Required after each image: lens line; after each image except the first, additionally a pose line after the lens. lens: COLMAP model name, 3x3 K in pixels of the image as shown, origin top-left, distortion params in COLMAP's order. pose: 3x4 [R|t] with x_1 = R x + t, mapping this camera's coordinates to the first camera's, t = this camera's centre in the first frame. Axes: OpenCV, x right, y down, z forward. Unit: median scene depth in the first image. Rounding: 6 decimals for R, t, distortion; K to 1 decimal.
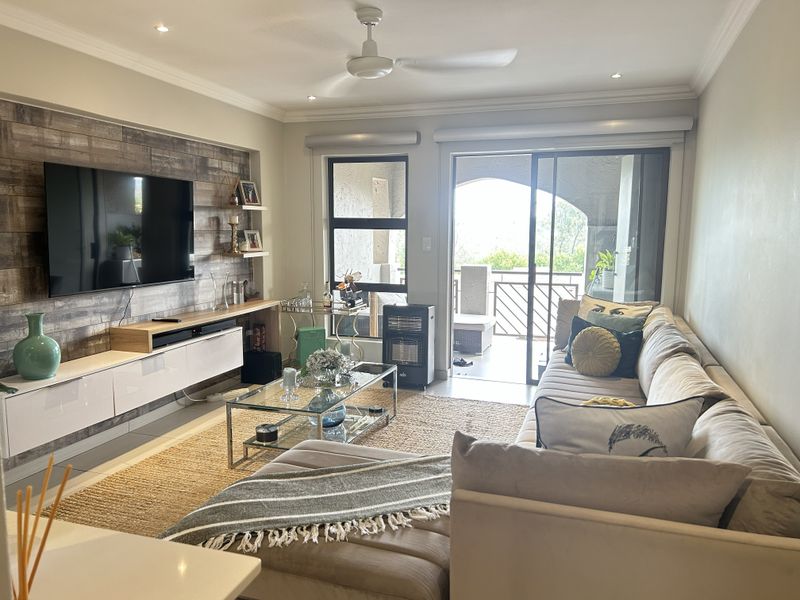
lens RADIAL K [[586.9, 0, 401.7], [0, 586.9, 300.8], [0, 0, 1]] dist [0.036454, -0.044946]
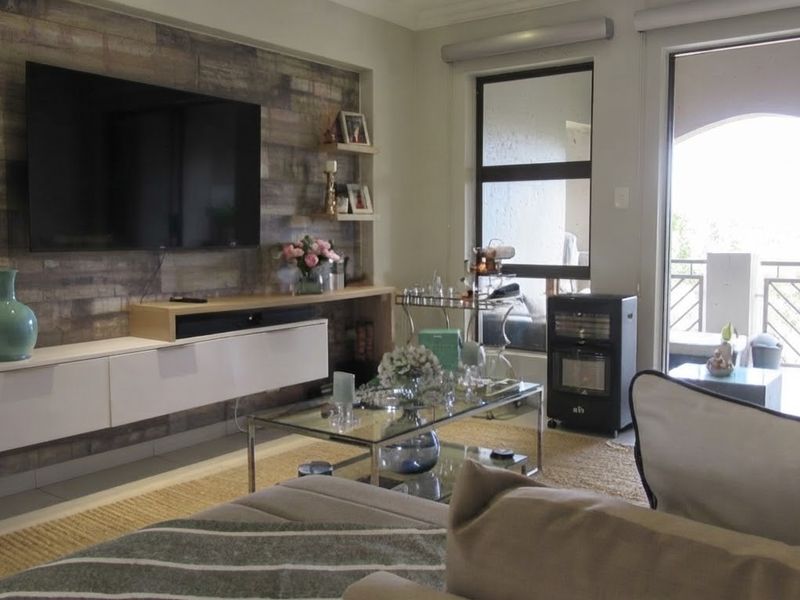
lens RADIAL K [[779.1, 0, 395.3], [0, 779.1, 292.8], [0, 0, 1]] dist [0.035947, 0.000000]
pose [[0.949146, 0.019904, -0.314206, 0.094807], [-0.032679, 0.998837, -0.035443, 0.048082], [0.313135, 0.043909, 0.948693, 0.182071]]
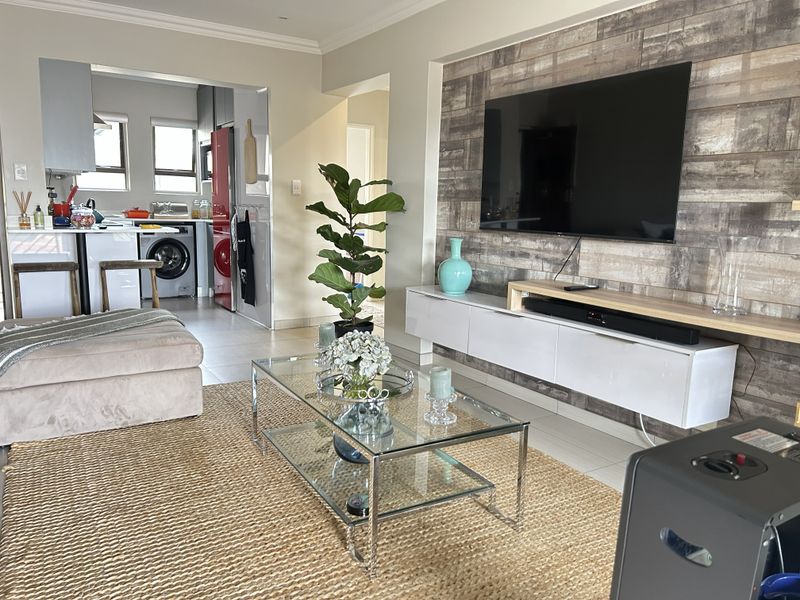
lens RADIAL K [[586.9, 0, 404.9], [0, 586.9, 305.2], [0, 0, 1]] dist [0.036454, -0.044946]
pose [[-0.621381, 0.107907, -0.776043, 0.265230], [-0.125986, 0.963821, 0.234895, -0.081481], [0.773313, 0.243730, -0.585305, 1.189267]]
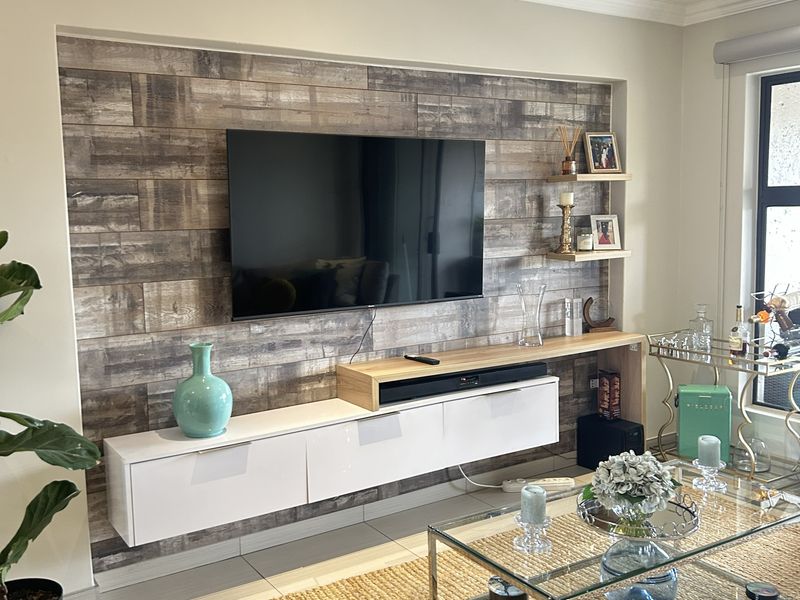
lens RADIAL K [[779.1, 0, 402.3], [0, 779.1, 294.9], [0, 0, 1]] dist [0.035947, 0.000000]
pose [[0.772315, 0.047356, -0.633472, 0.115066], [-0.052373, 0.998569, 0.010797, -0.043818], [0.633077, 0.024838, 0.773690, 0.309614]]
